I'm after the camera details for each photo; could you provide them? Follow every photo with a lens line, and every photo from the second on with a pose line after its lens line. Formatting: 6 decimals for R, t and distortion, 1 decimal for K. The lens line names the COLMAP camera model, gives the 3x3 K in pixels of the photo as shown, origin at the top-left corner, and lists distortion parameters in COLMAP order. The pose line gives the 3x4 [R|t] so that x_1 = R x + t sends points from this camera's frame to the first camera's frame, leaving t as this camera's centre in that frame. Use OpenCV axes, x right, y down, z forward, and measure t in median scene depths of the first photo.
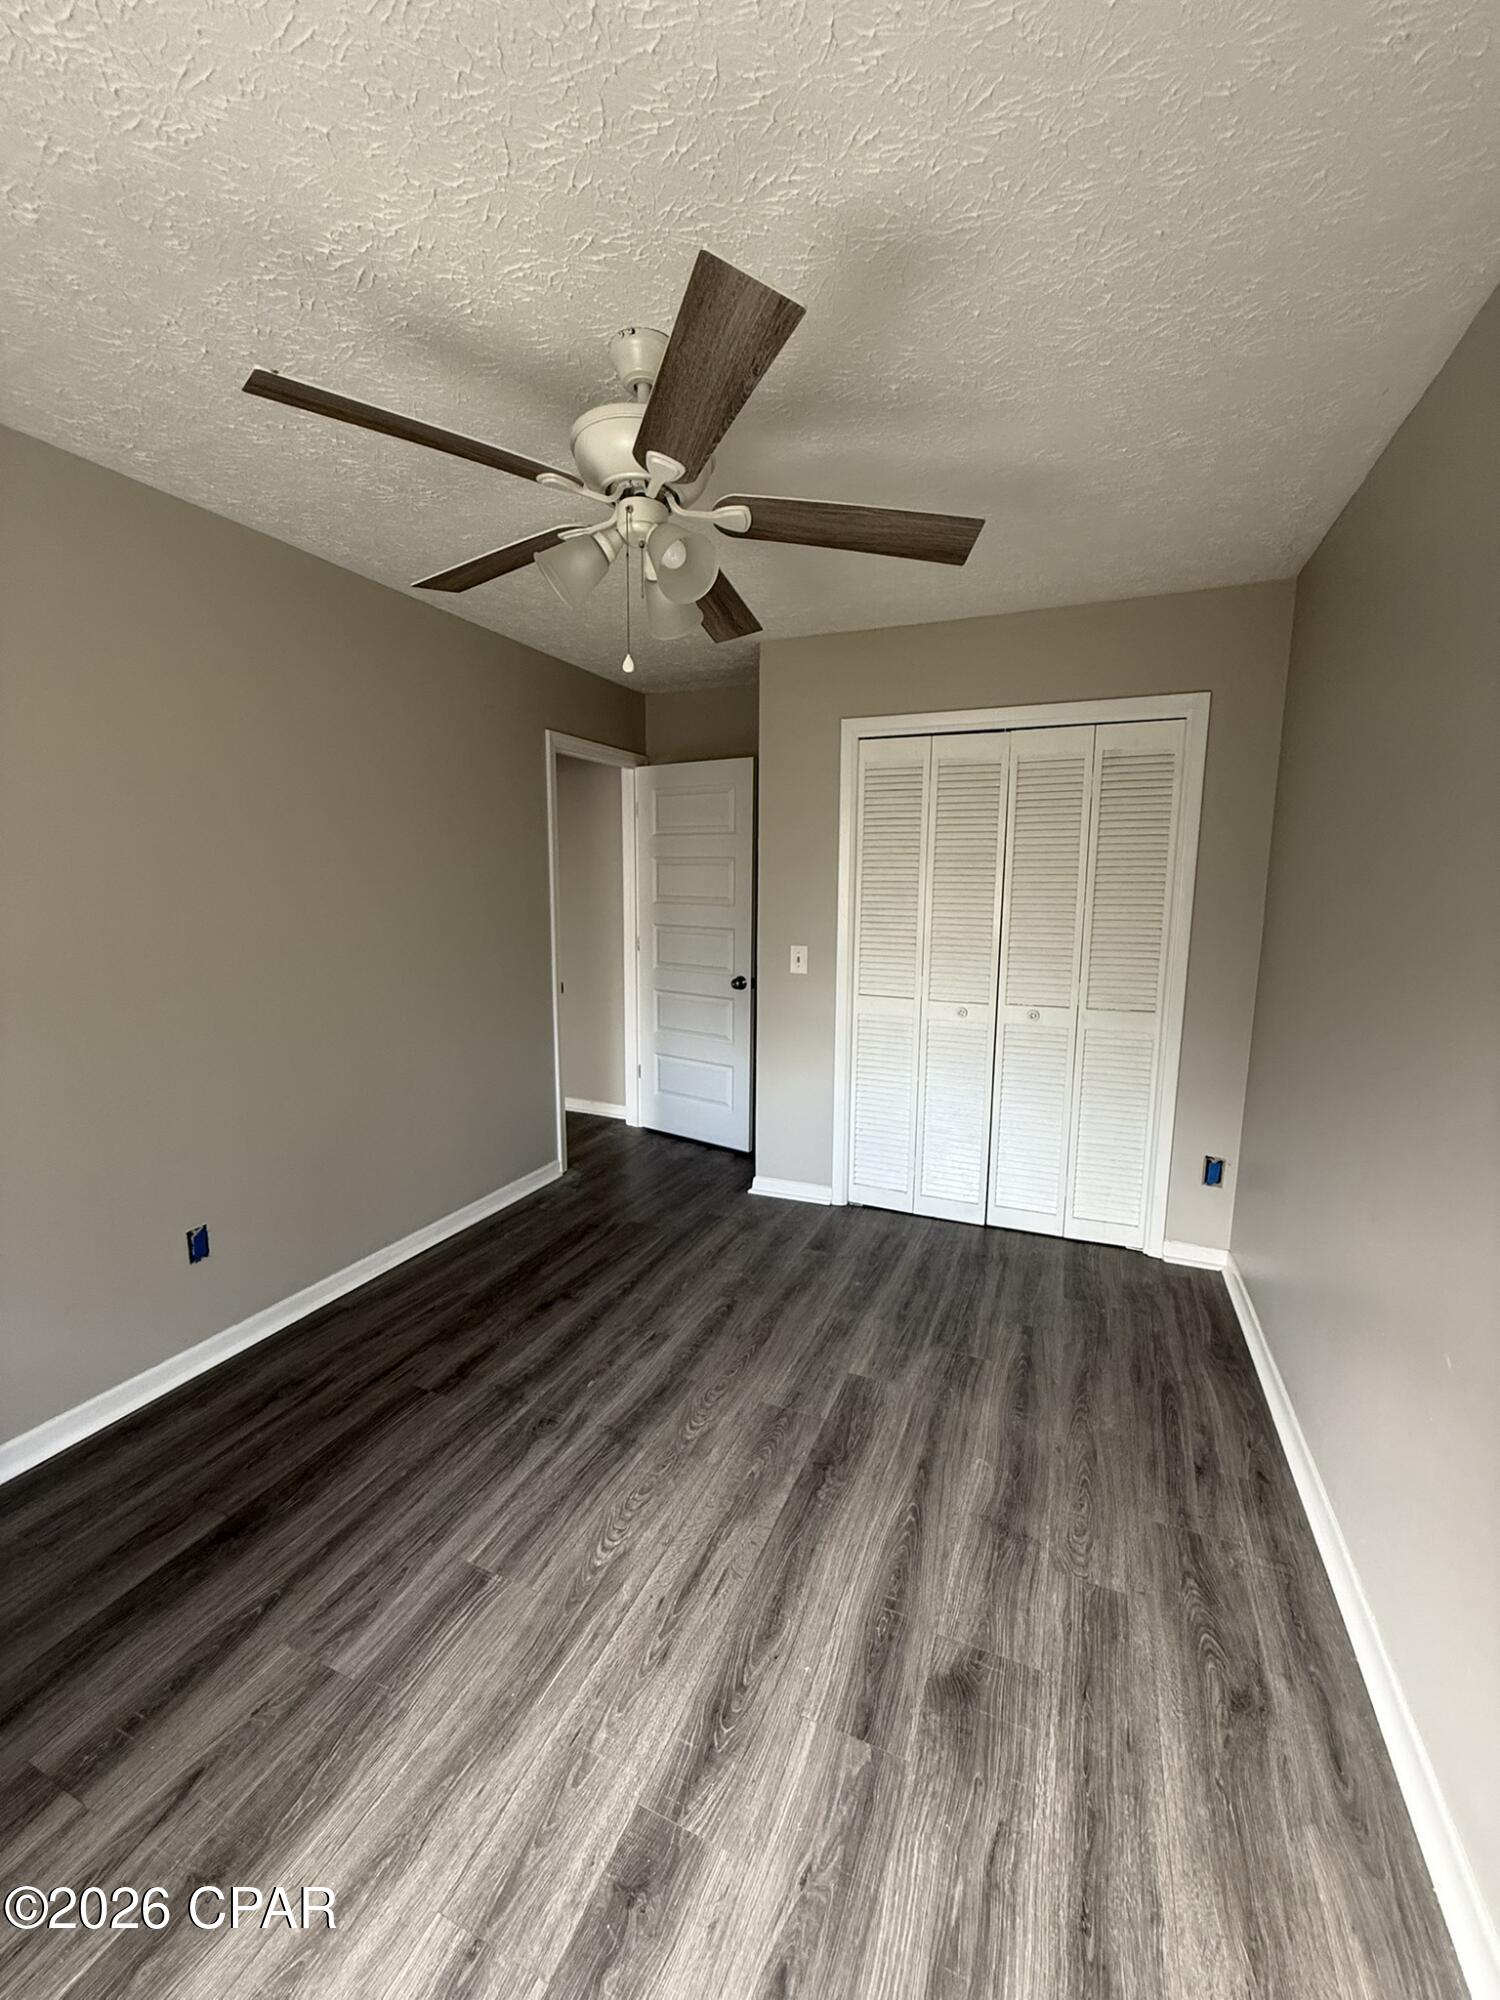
lens RADIAL K [[796.8, 0, 748.1], [0, 796.8, 994.4], [0, 0, 1]] dist [0.000785, -0.000281]
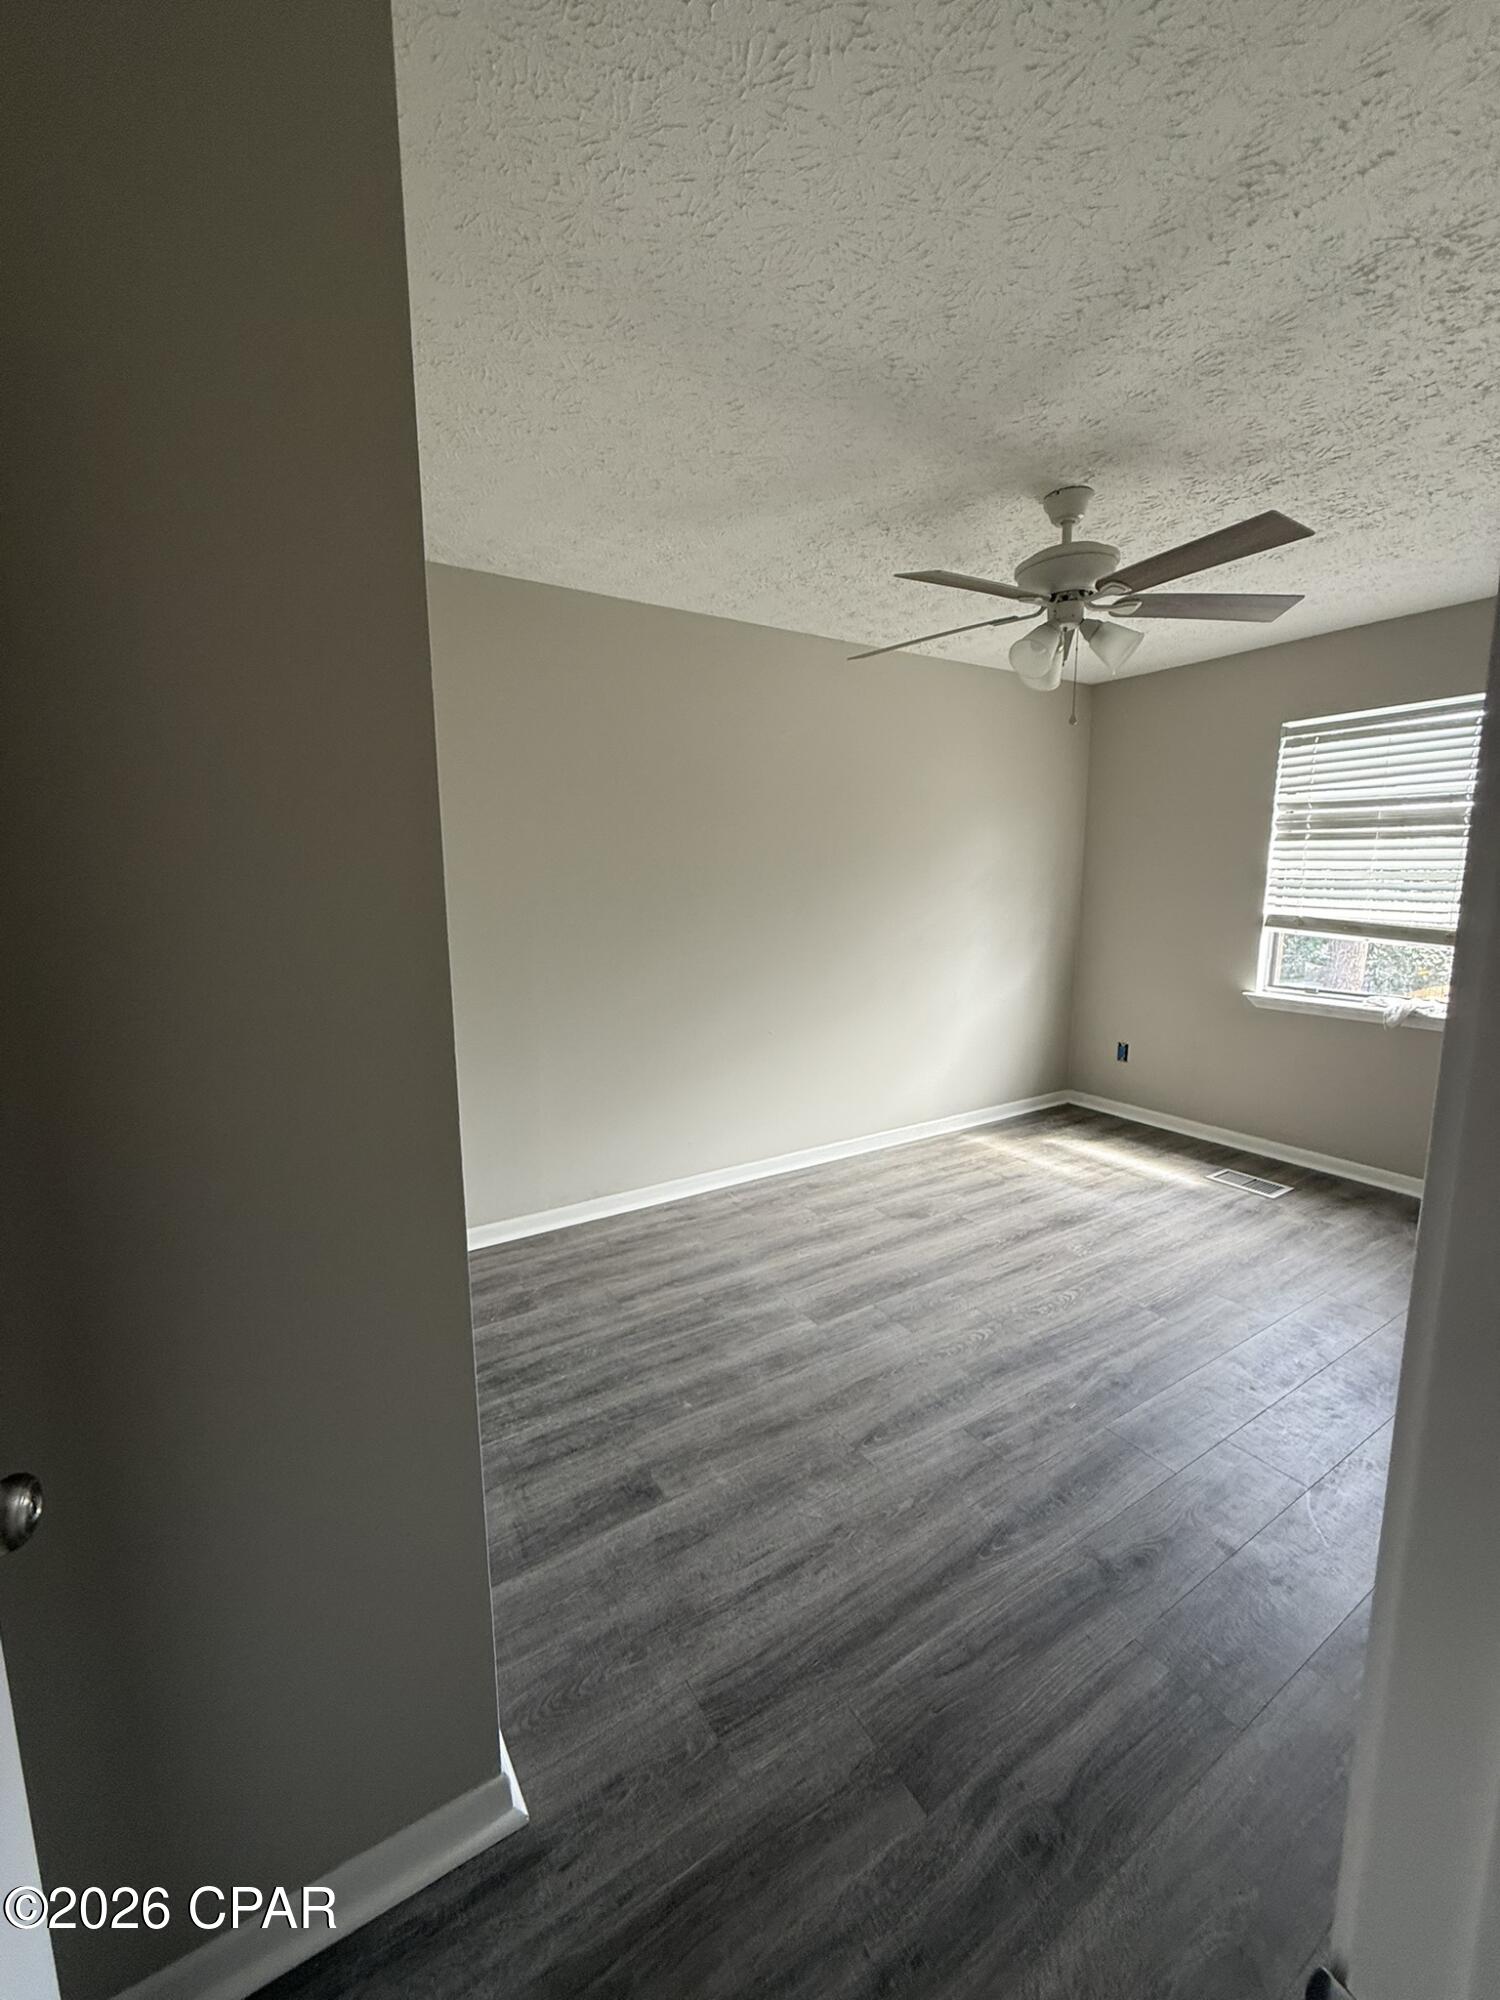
lens RADIAL K [[796.8, 0, 752.9], [0, 796.8, 998.4], [0, 0, 1]] dist [0.000785, -0.000281]
pose [[-0.821318, -0.090842, 0.563192, -0.394346], [0.083144, 0.957637, 0.275715, -0.264437], [-0.564380, 0.273276, -0.778971, 1.913010]]
